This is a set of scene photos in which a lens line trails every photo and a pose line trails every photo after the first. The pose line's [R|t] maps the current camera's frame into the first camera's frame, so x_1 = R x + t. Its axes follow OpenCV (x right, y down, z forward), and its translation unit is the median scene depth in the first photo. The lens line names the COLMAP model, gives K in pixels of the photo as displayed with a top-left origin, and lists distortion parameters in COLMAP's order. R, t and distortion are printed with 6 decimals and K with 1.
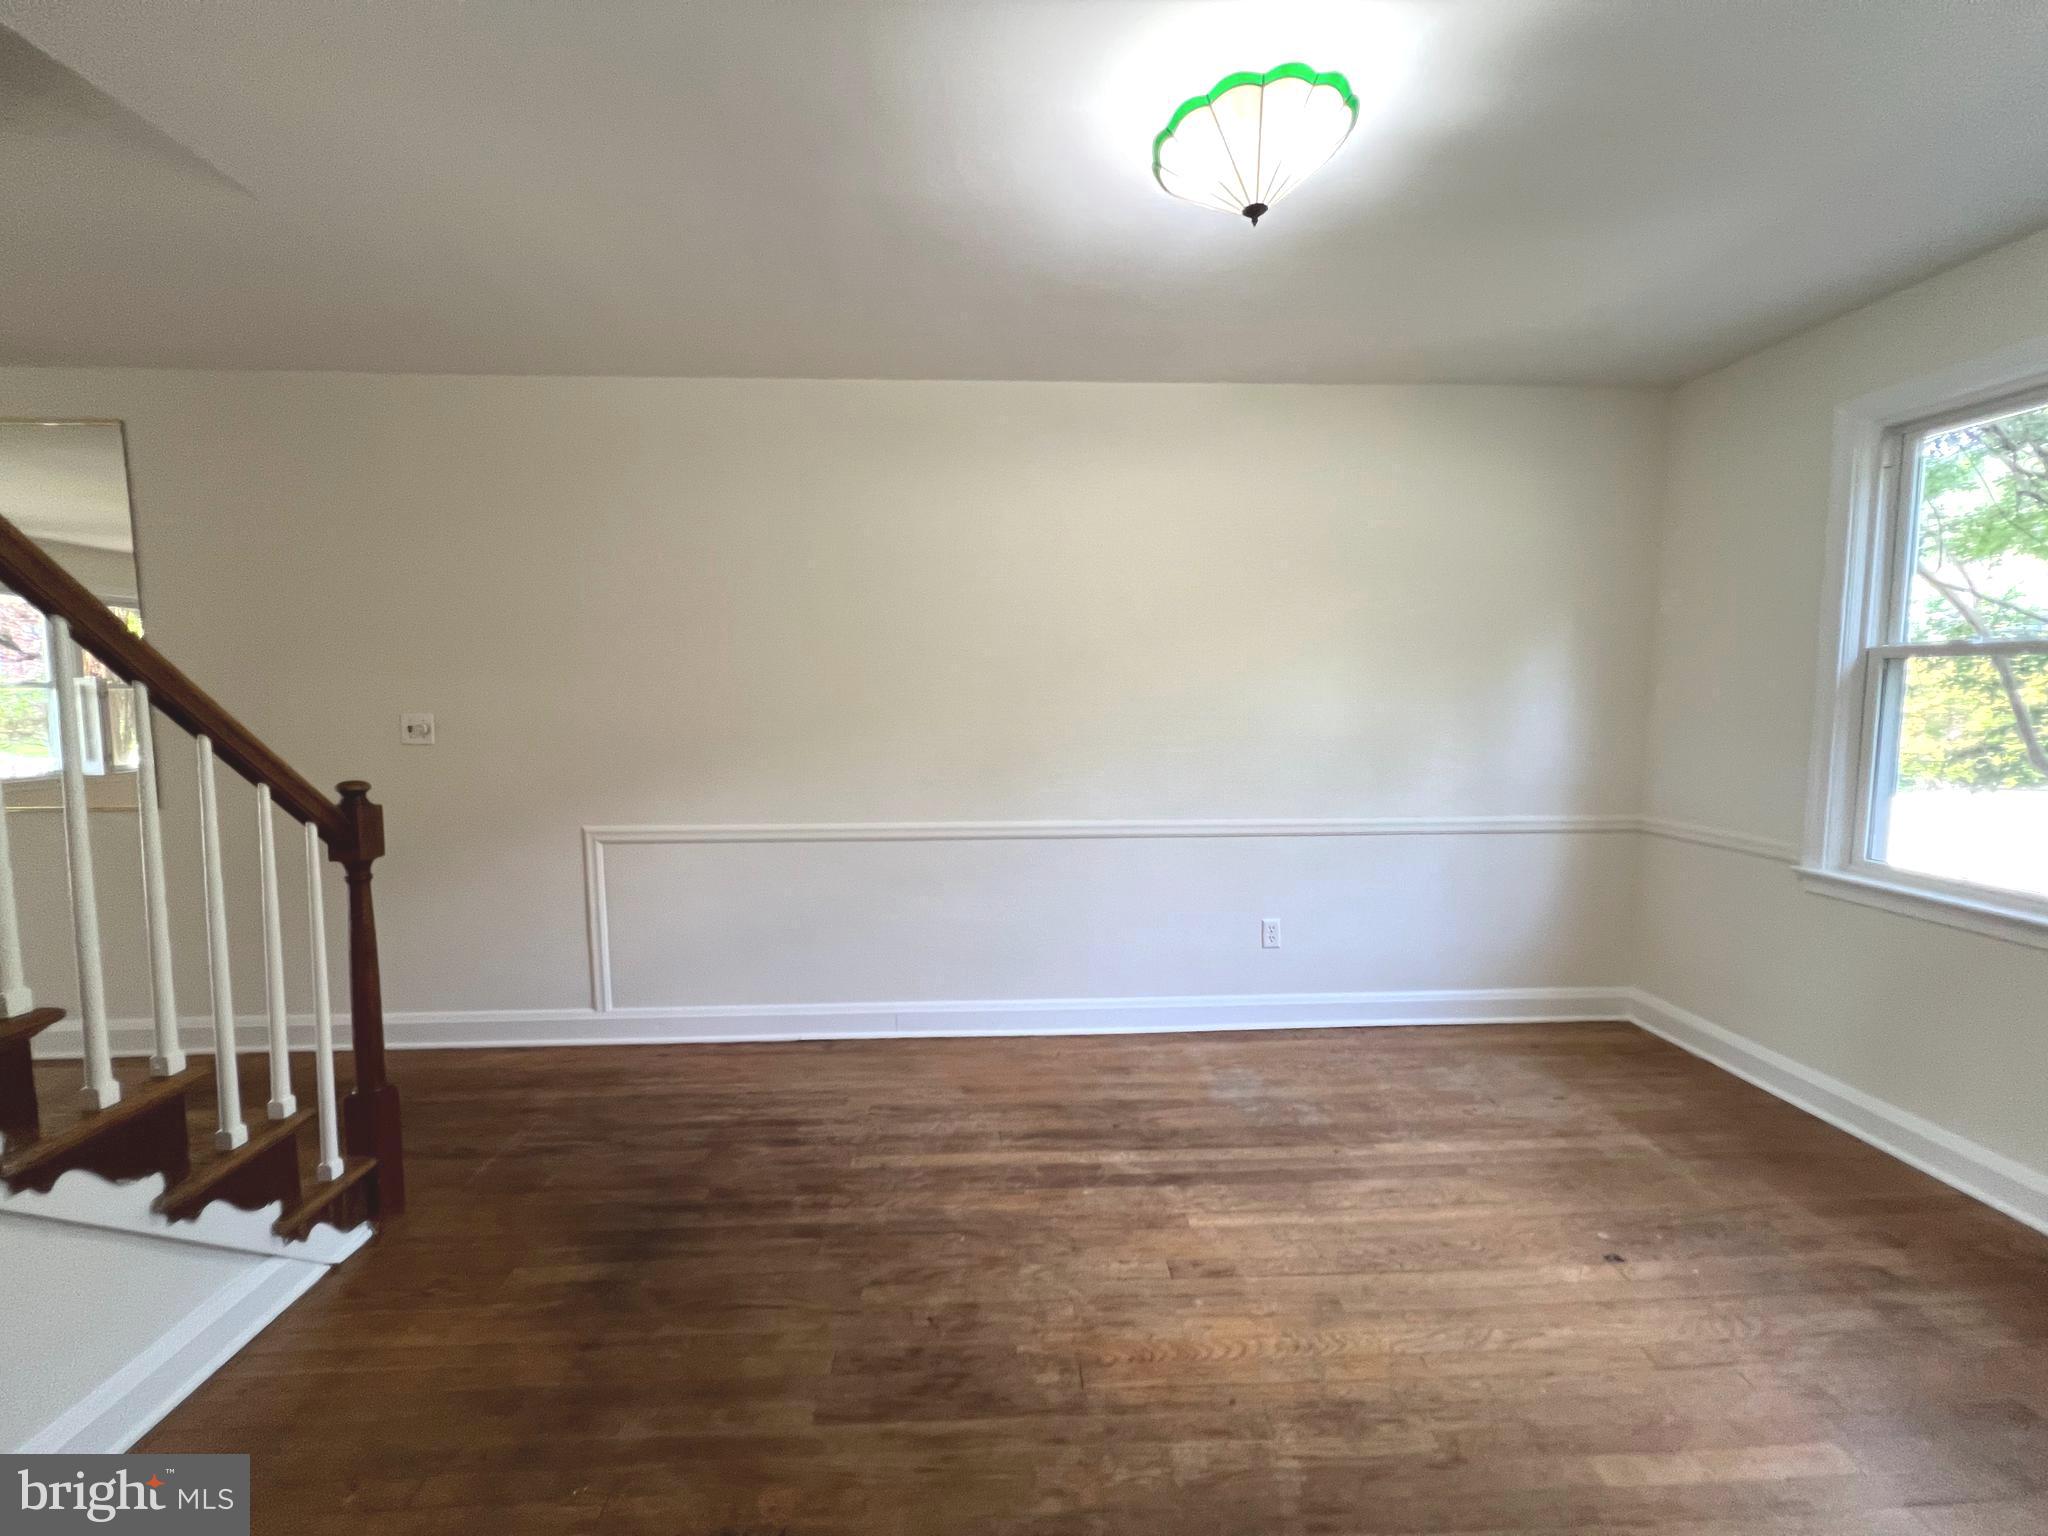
lens RADIAL K [[808.2, 0, 1015.5], [0, 808.2, 768.9], [0, 0, 1]] dist [-0.000464, 0.000117]
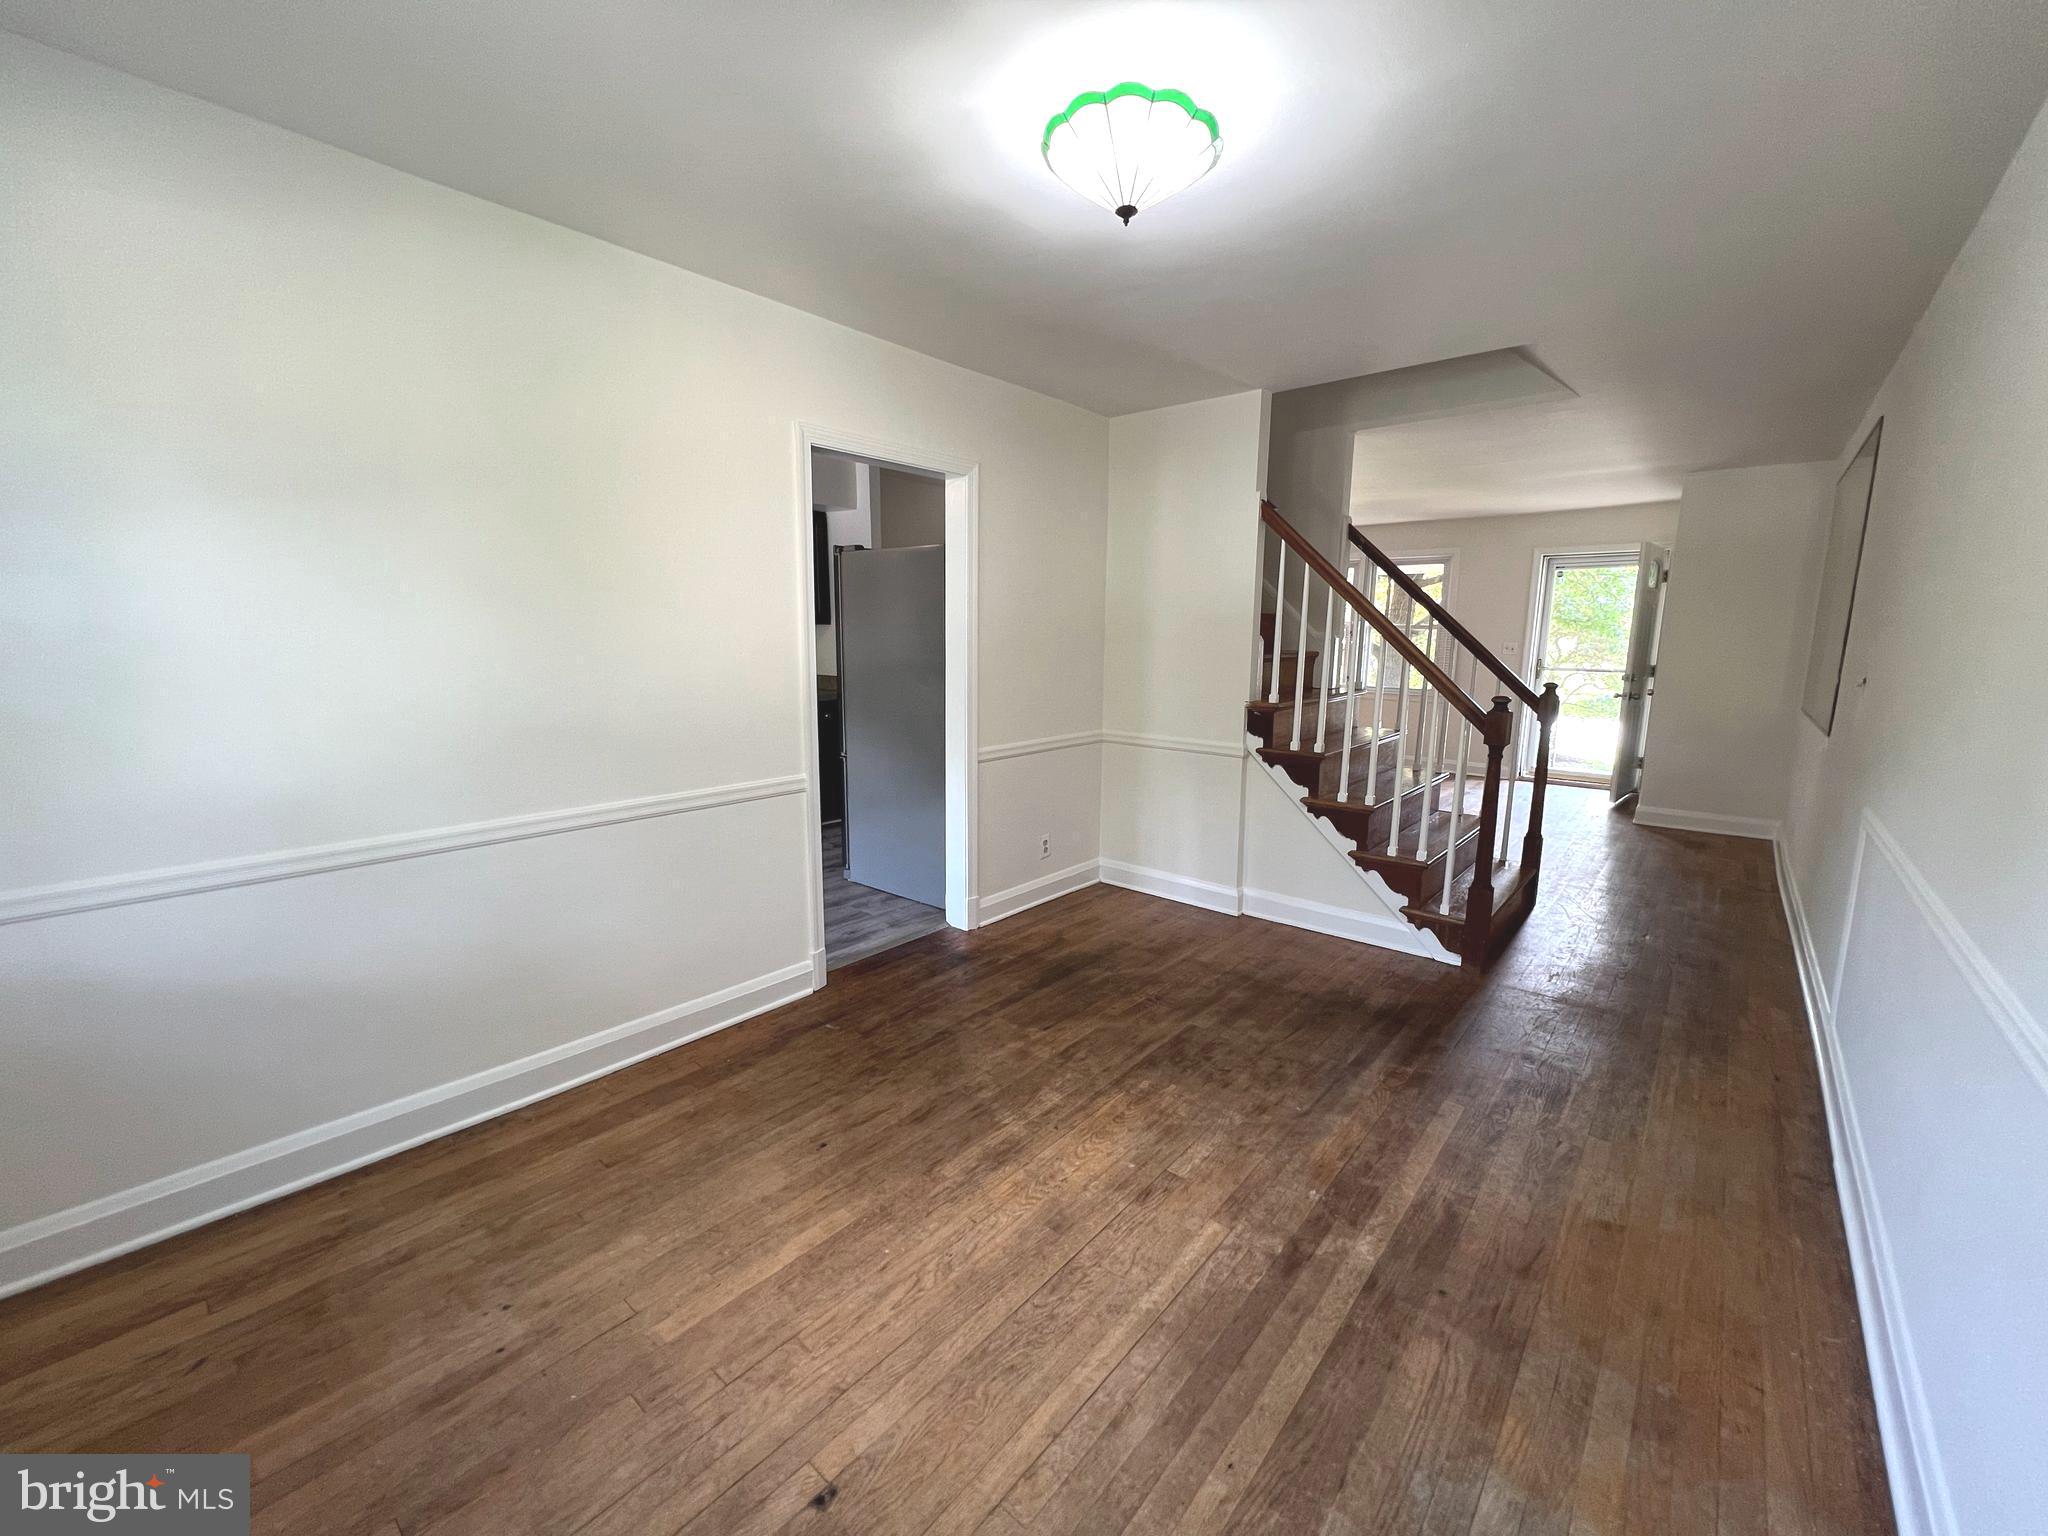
lens RADIAL K [[823.3, 0, 1024.0], [0, 823.3, 768.0], [0, 0, 1]] dist [-0.003083, 0.000545]
pose [[-0.679151, 0.118649, -0.724345, 1.048438], [-0.074288, 0.970670, 0.228650, -0.147034], [0.730229, 0.209098, -0.650418, 1.433643]]
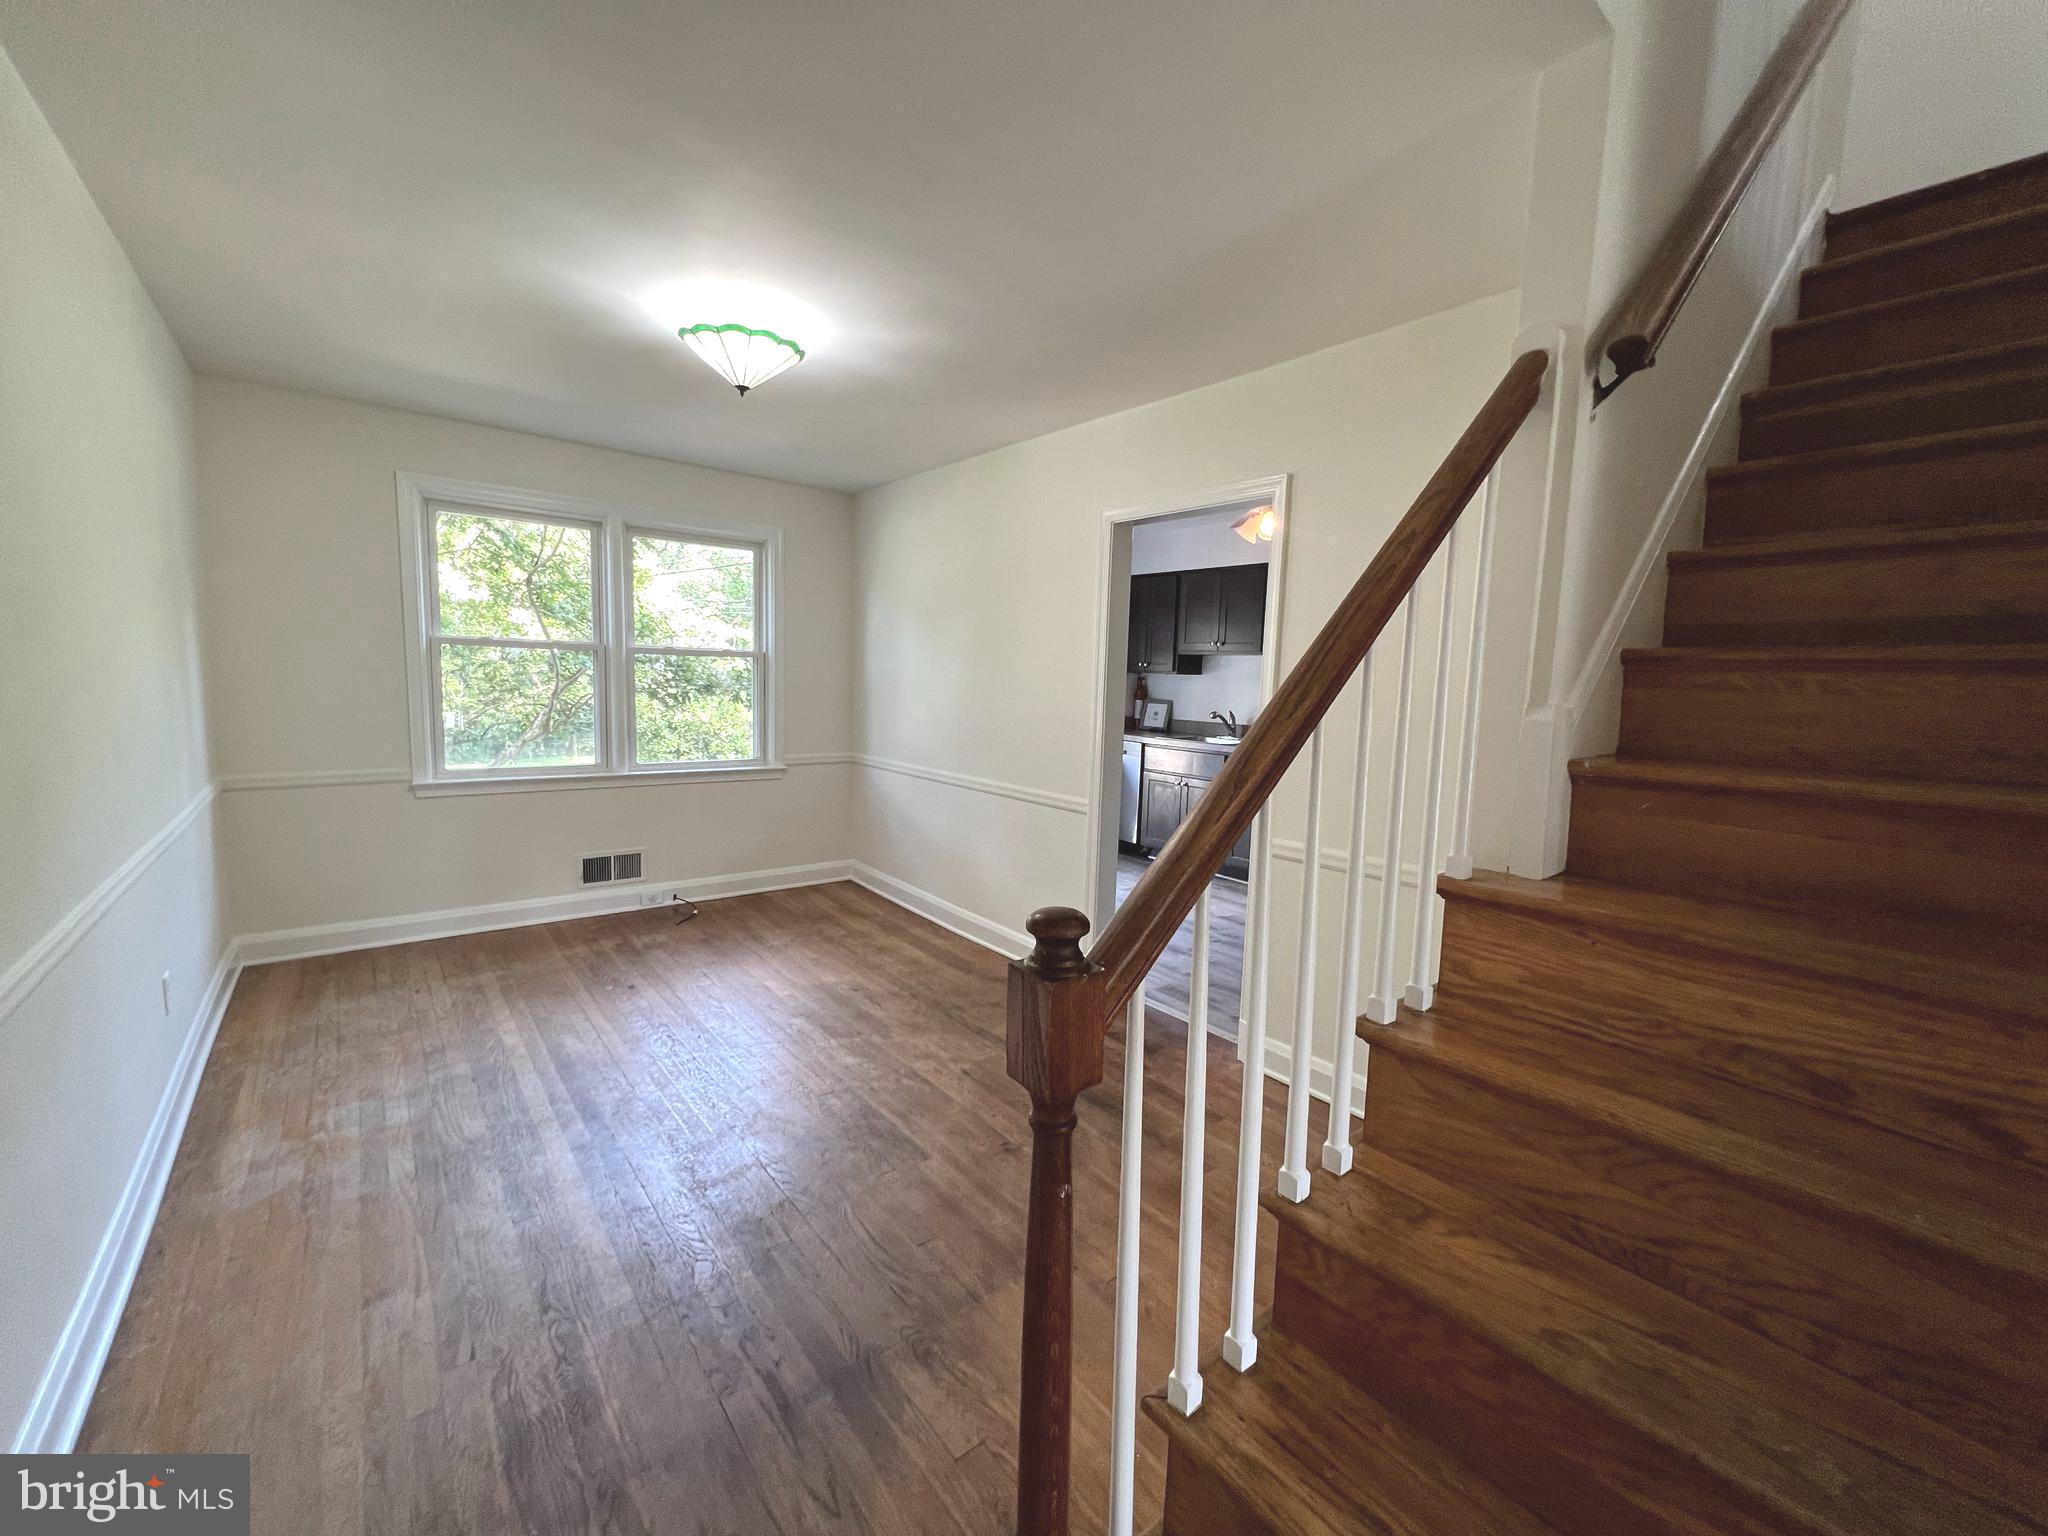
lens RADIAL K [[823.3, 0, 1024.0], [0, 823.3, 768.0], [0, 0, 1]] dist [-0.003083, 0.000545]
pose [[-0.596222, -0.104243, 0.796023, -1.183962], [0.051096, 0.984597, 0.167209, -0.134368], [-0.801192, 0.140367, -0.581712, 1.294467]]
